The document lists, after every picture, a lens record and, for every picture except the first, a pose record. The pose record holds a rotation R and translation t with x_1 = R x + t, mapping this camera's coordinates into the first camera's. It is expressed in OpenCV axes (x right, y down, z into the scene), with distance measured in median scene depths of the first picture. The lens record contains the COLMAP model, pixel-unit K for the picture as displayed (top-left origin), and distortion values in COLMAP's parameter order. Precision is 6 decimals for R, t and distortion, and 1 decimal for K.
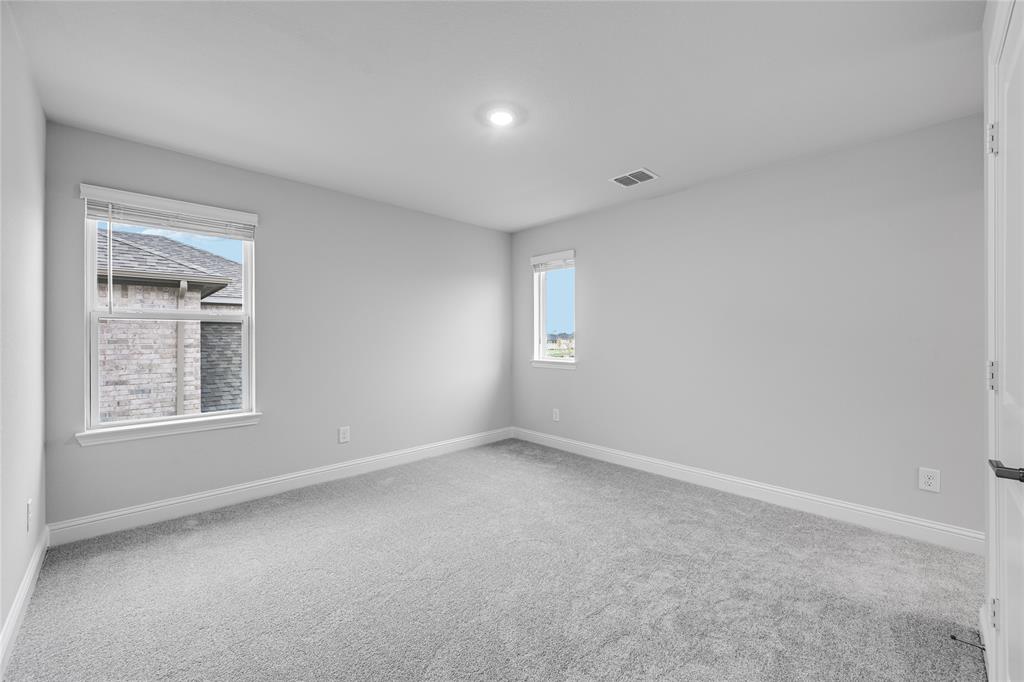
lens RADIAL K [[411.2, 0, 513.9], [0, 411.2, 333.5], [0, 0, 1]] dist [0.000187, 0.000386]
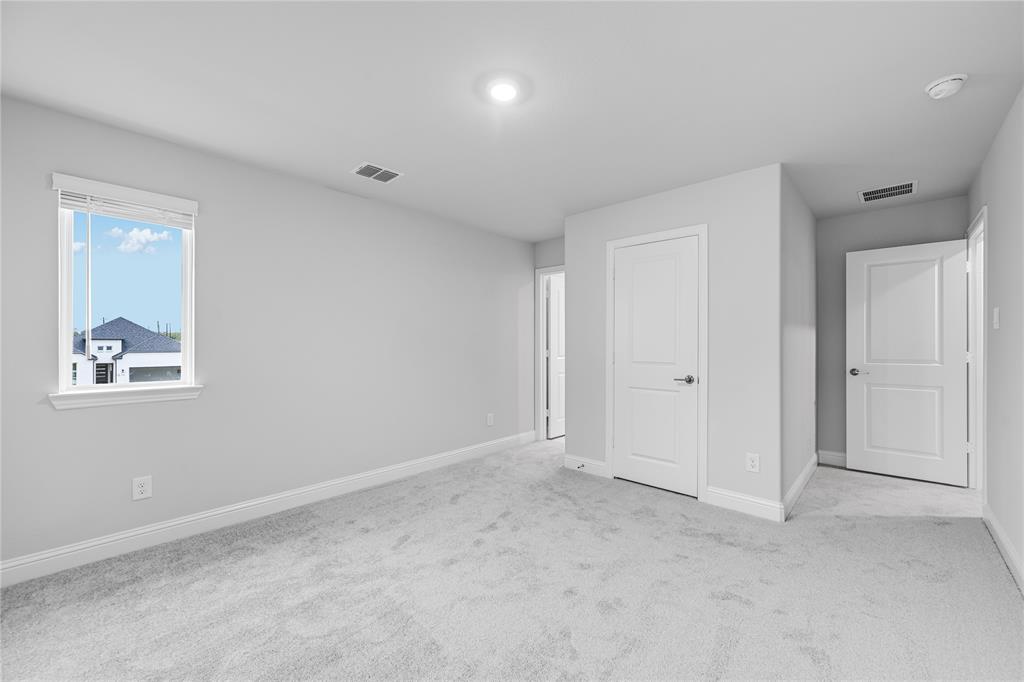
lens RADIAL K [[411.2, 0, 510.0], [0, 411.2, 344.6], [0, 0, 1]] dist [0.000187, 0.000386]
pose [[-0.050388, -0.001517, 0.998729, -0.820919], [-0.004279, 0.999990, 0.001303, 0.008054], [-0.998721, -0.004208, -0.050394, 0.942585]]
